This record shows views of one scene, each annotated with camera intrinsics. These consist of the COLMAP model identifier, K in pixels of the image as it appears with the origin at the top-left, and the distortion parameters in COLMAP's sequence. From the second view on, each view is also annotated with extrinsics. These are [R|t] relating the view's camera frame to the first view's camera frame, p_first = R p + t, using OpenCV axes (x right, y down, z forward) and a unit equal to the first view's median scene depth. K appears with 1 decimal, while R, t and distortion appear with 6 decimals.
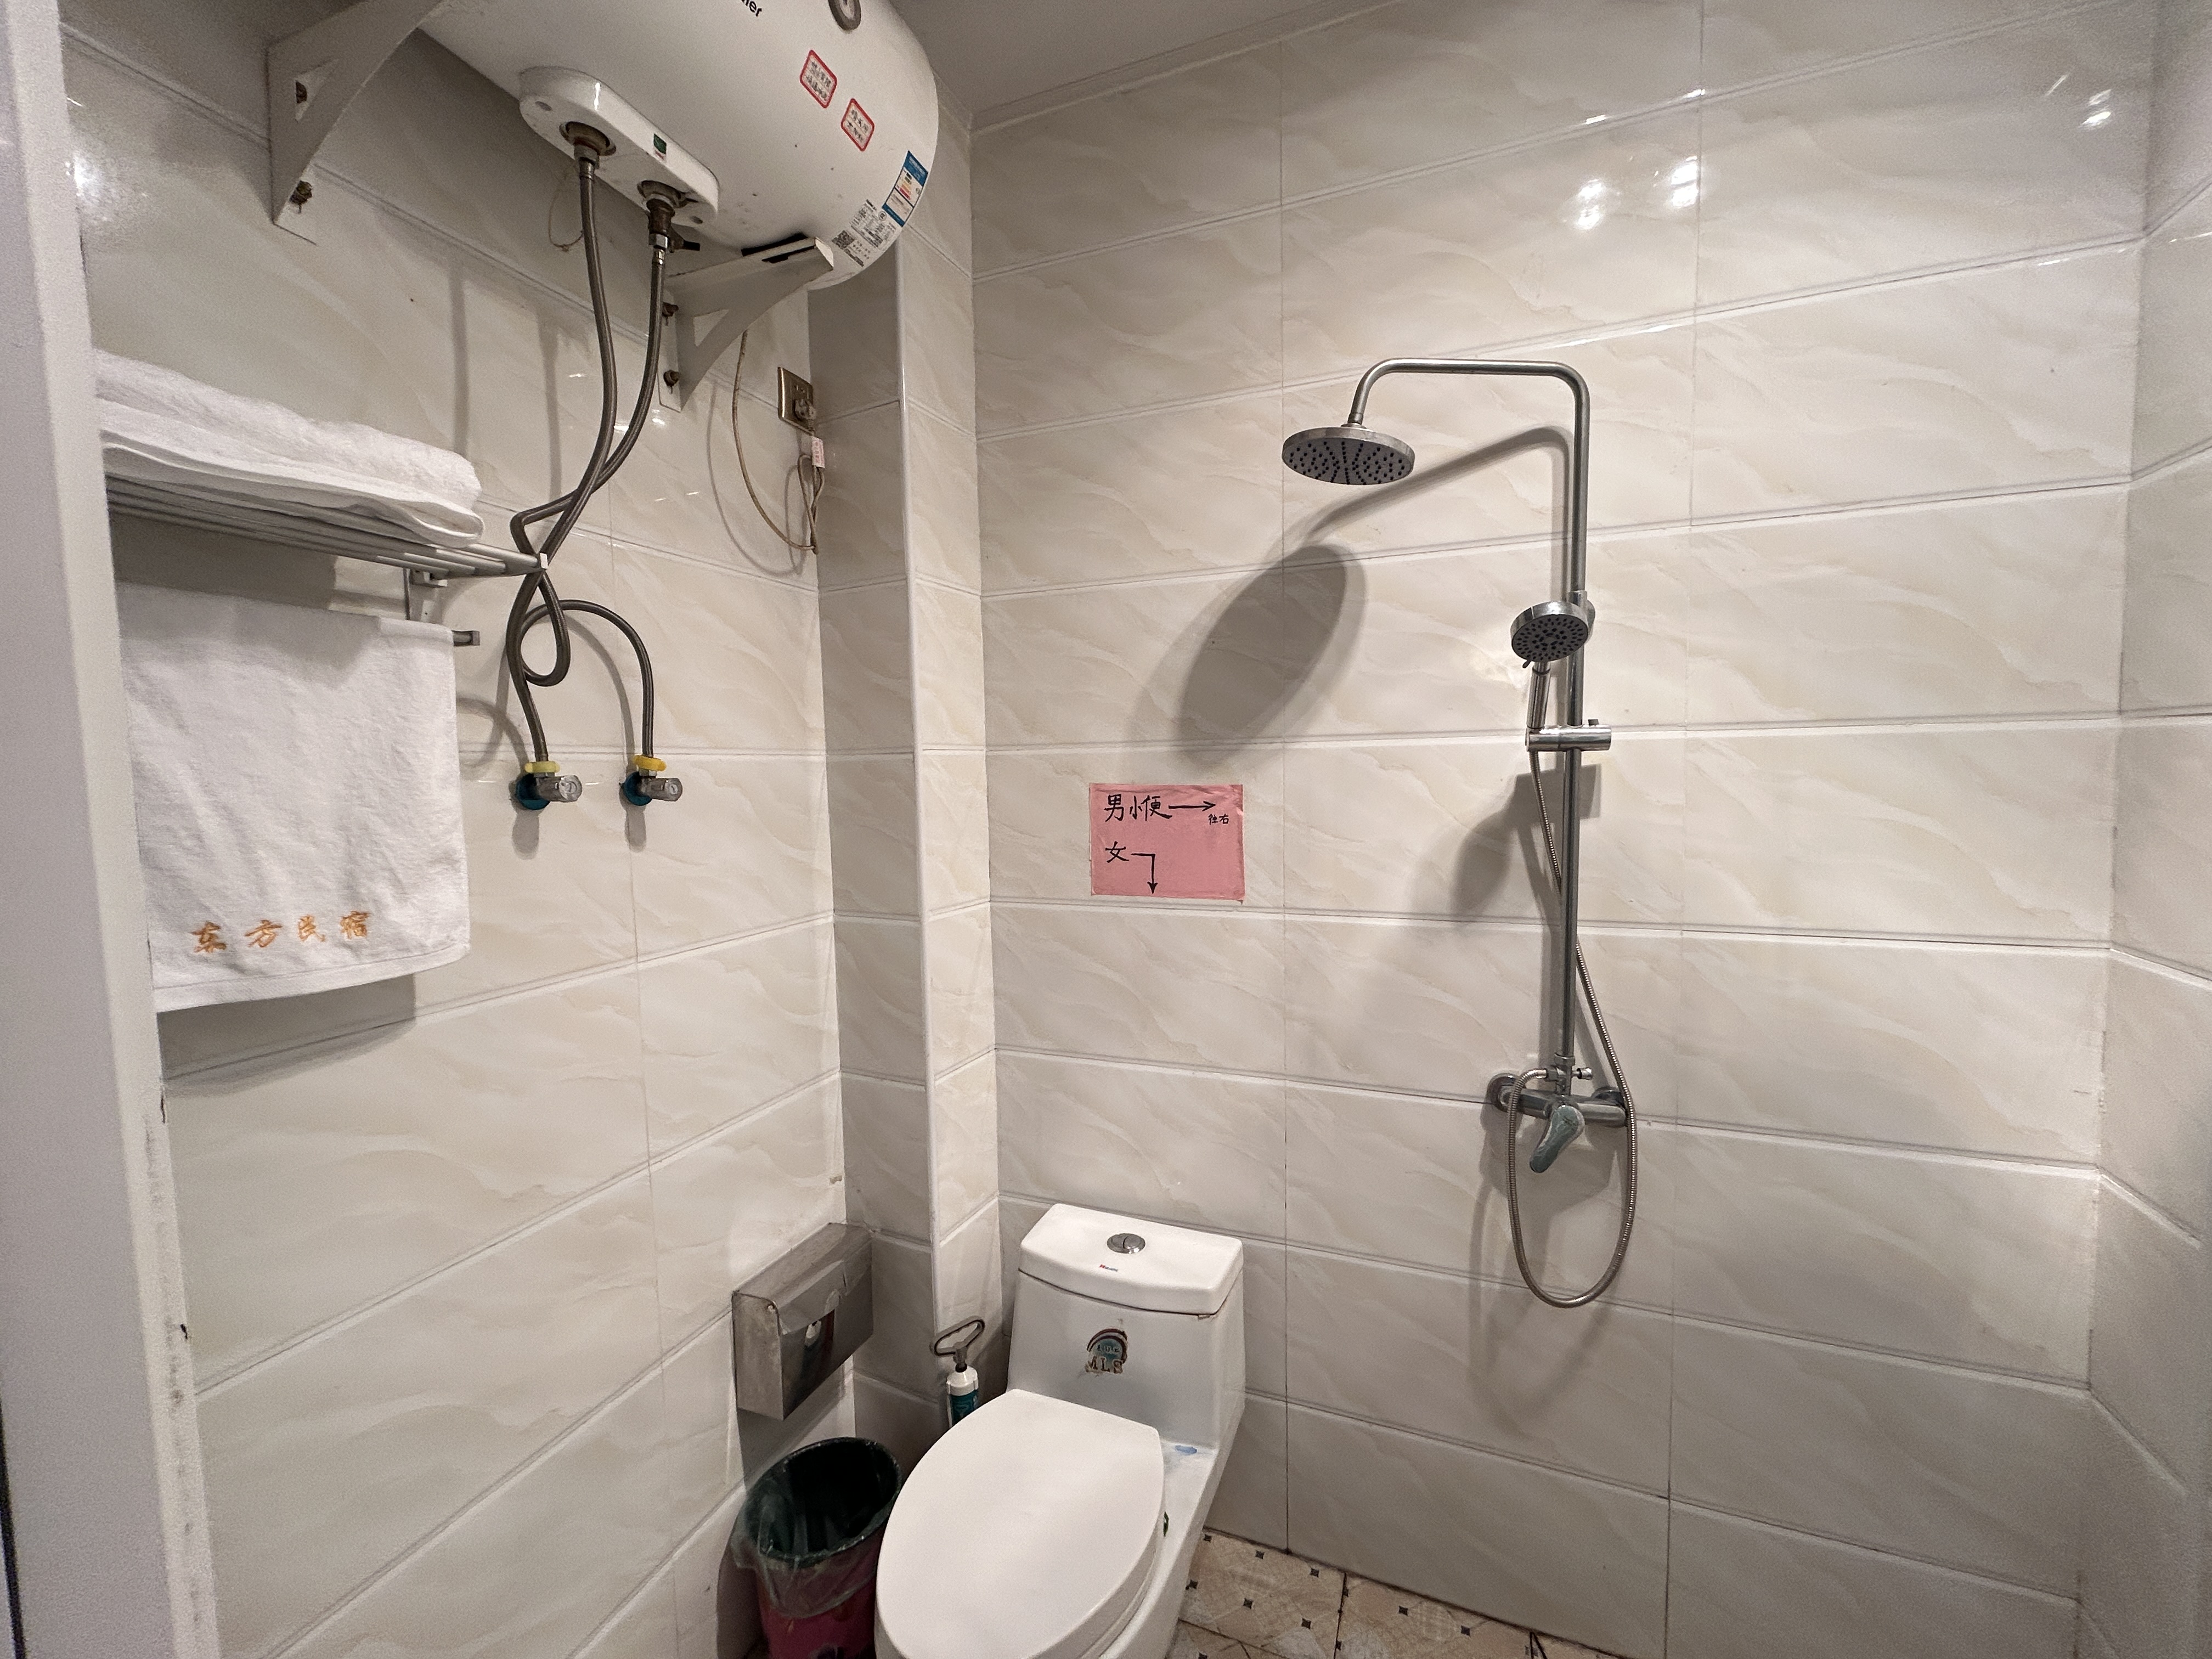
lens RADIAL K [[888.4, 0, 1106.0], [0, 888.4, 829.5], [0, 0, 1]] dist [0.001141, 0.000235]
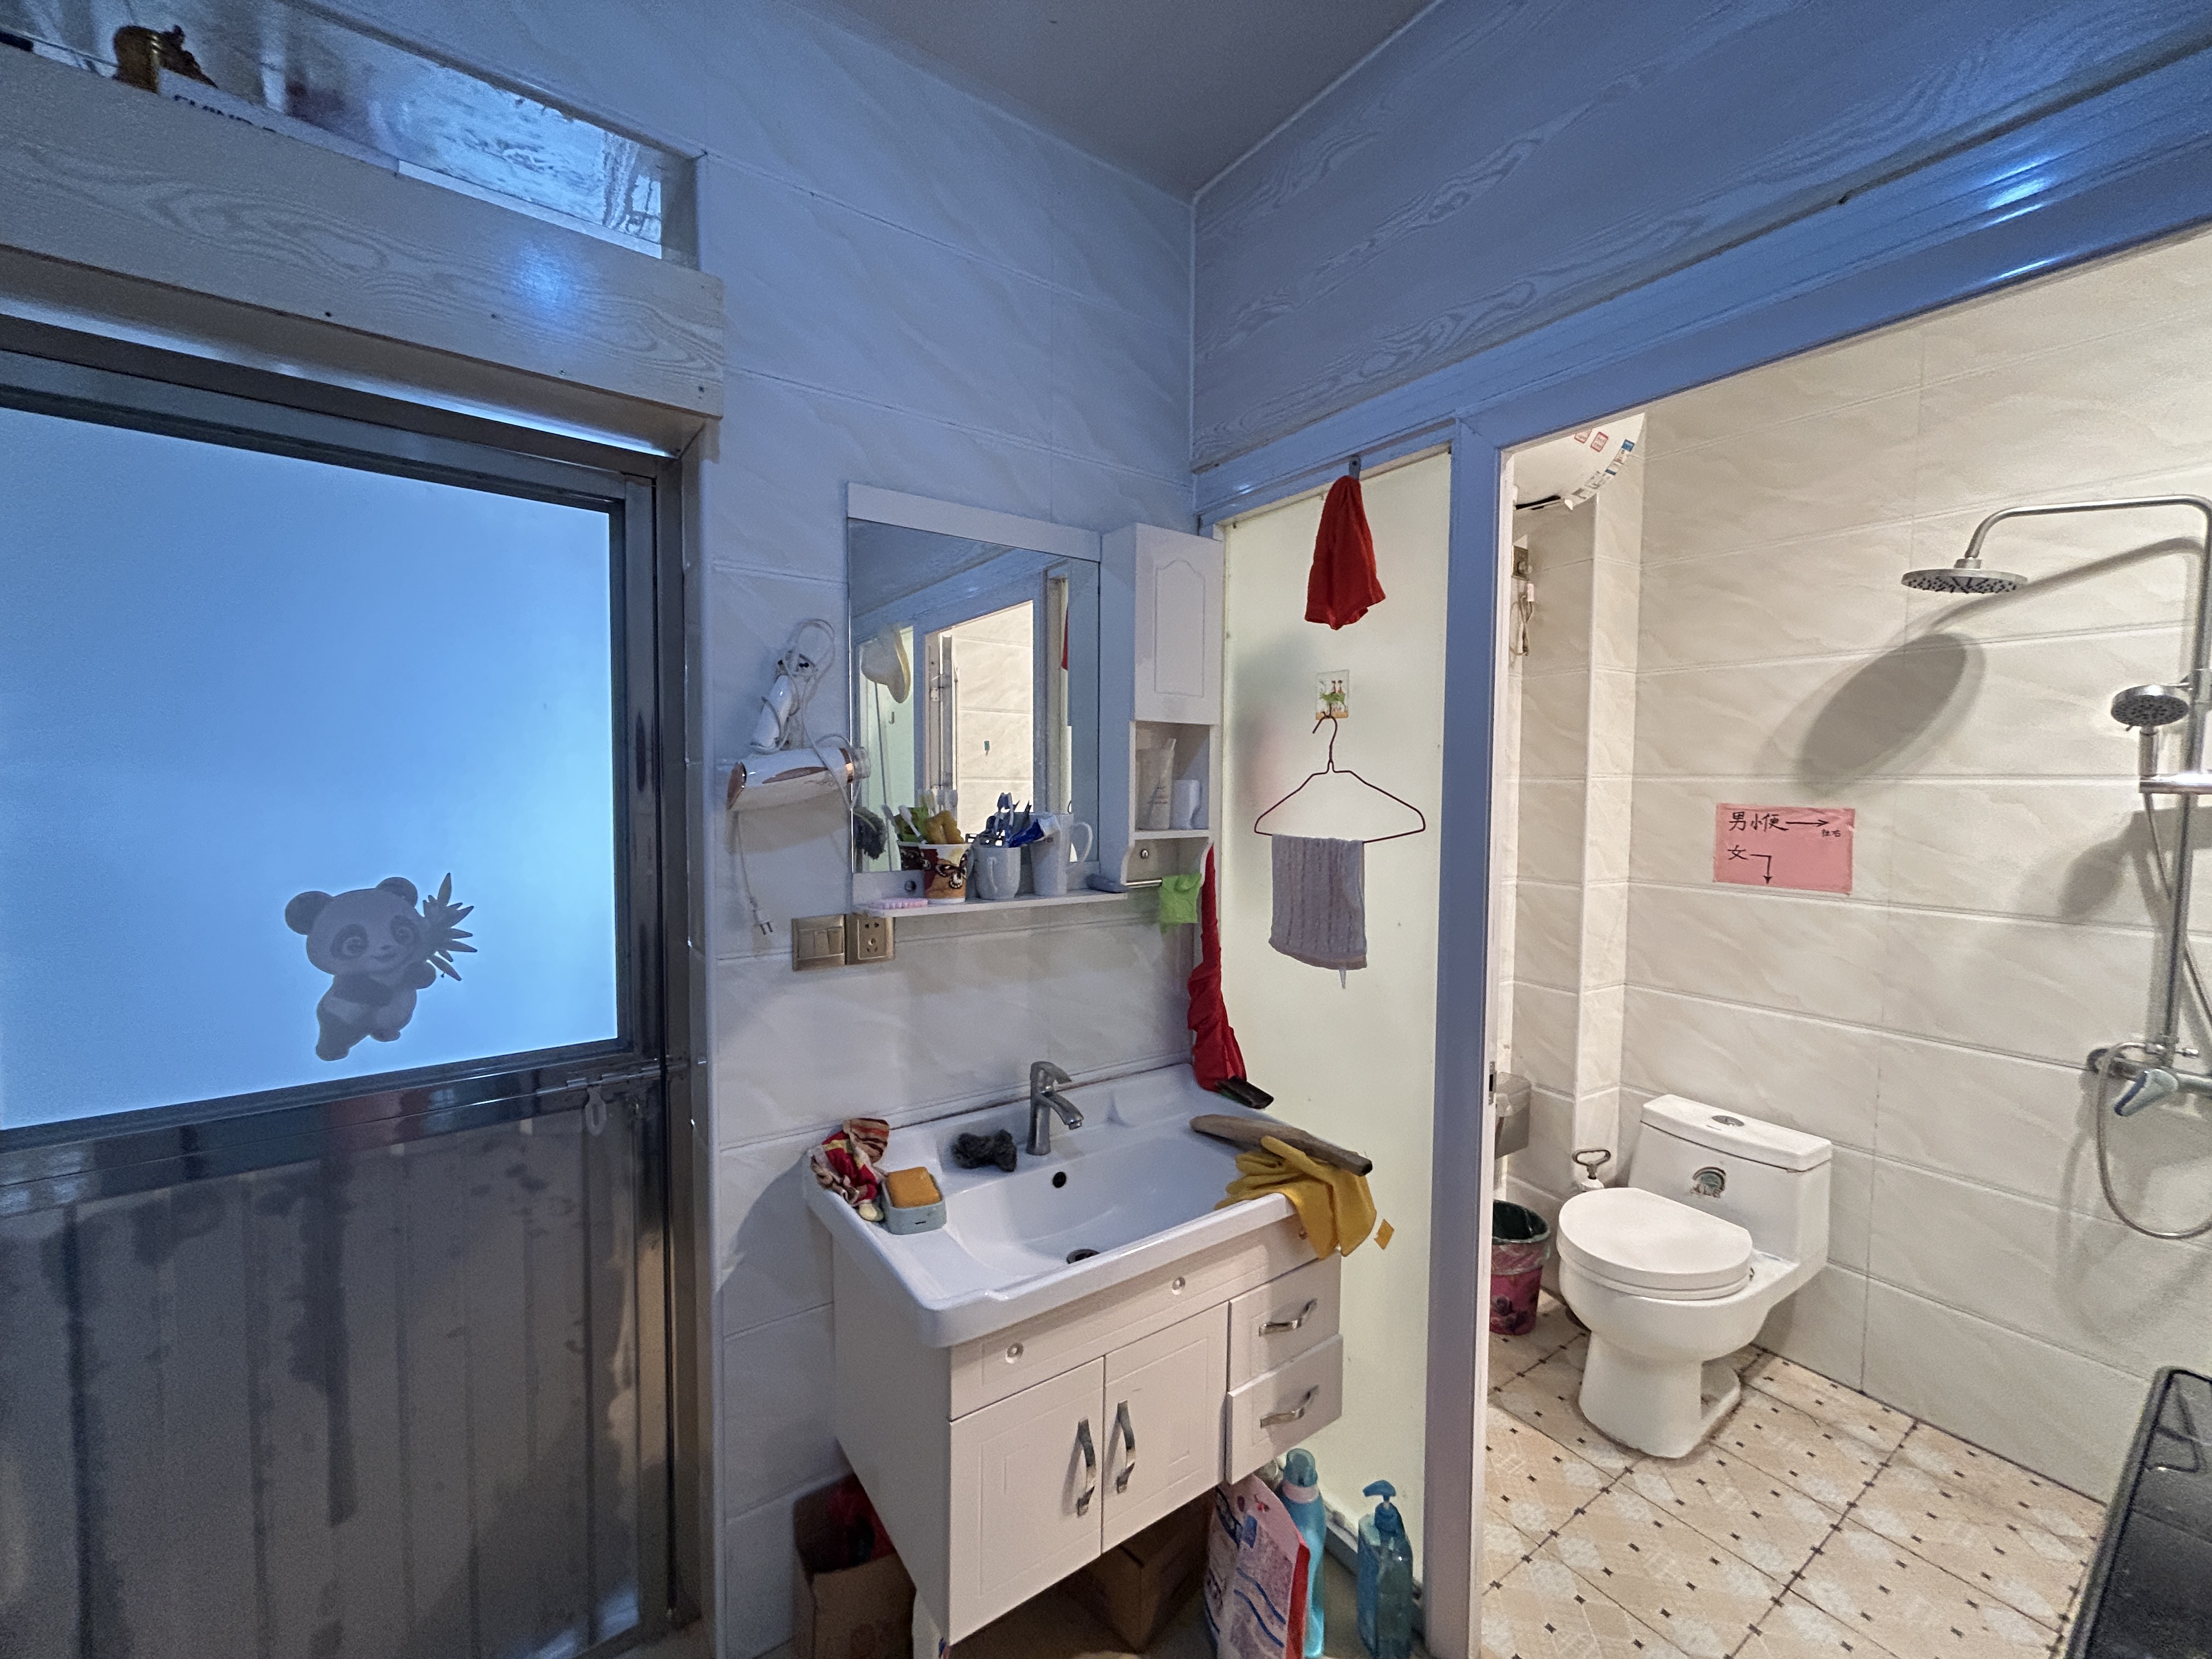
lens RADIAL K [[888.4, 0, 1106.0], [0, 888.4, 829.5], [0, 0, 1]] dist [0.001141, 0.000235]
pose [[0.832506, 0.057718, -0.551002, -0.051396], [-0.060496, 0.998082, 0.013147, 0.033525], [0.550704, 0.022389, 0.834401, -0.790711]]
